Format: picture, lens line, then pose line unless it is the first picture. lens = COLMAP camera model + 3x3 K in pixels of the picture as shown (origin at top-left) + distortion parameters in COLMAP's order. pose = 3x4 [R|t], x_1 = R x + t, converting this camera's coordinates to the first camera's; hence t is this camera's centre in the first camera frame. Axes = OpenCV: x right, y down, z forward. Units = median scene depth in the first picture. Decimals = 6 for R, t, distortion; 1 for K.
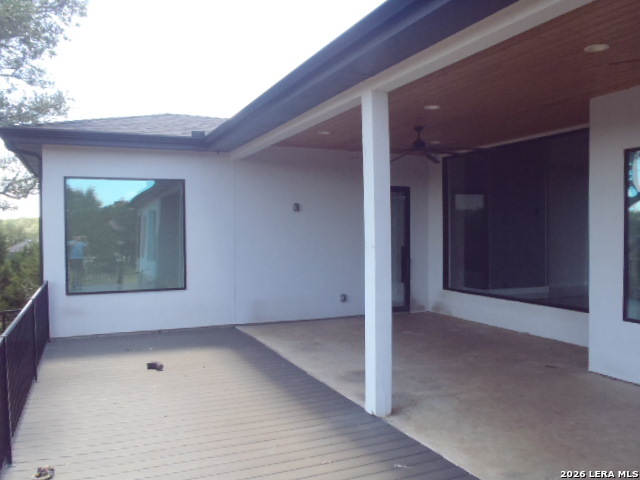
lens RADIAL K [[544.8, 0, 319.4], [0, 544.8, 241.1], [0, 0, 1]] dist [-0.063911, 0.042298]
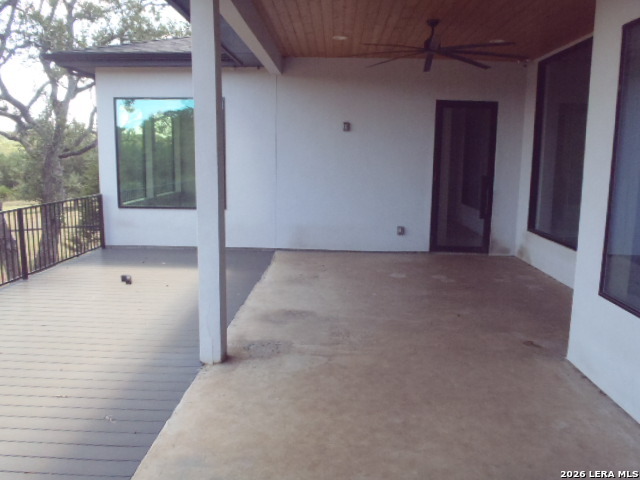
lens RADIAL K [[544.8, 0, 320.4], [0, 544.8, 241.1], [0, 0, 1]] dist [-0.063911, 0.042298]
pose [[0.901066, 0.088399, -0.424577, 0.471626], [-0.029463, 0.989221, 0.143434, -0.003551], [0.432680, -0.116734, 0.893958, 0.230699]]
